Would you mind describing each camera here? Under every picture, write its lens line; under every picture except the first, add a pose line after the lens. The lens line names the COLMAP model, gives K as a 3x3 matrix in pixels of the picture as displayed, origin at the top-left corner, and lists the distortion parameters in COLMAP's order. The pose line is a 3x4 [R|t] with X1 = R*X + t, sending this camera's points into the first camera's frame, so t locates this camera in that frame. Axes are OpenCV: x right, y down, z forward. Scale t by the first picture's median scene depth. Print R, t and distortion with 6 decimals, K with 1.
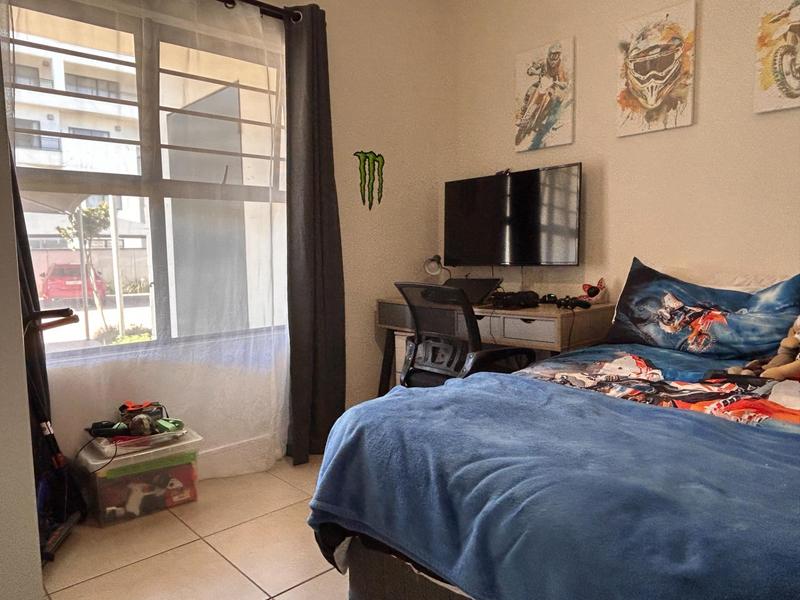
lens RADIAL K [[558.2, 0, 387.5], [0, 558.2, 303.9], [0, 0, 1]] dist [0.000799, -0.007992]
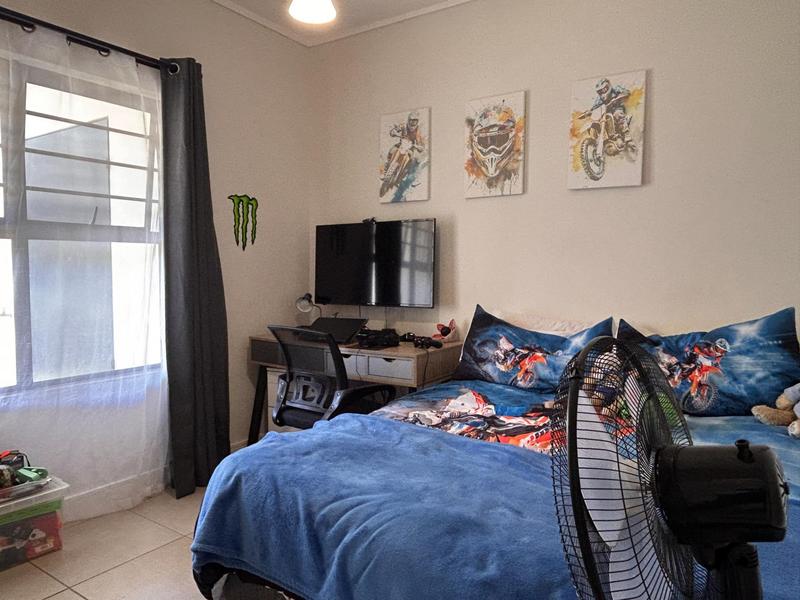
lens RADIAL K [[558.2, 0, 387.5], [0, 558.2, 303.9], [0, 0, 1]] dist [0.000799, -0.007992]
pose [[0.974014, 0.007756, 0.226356, -0.006640], [-0.000413, 0.999473, -0.032470, -0.049290], [-0.226488, 0.031533, 0.973503, -0.101714]]
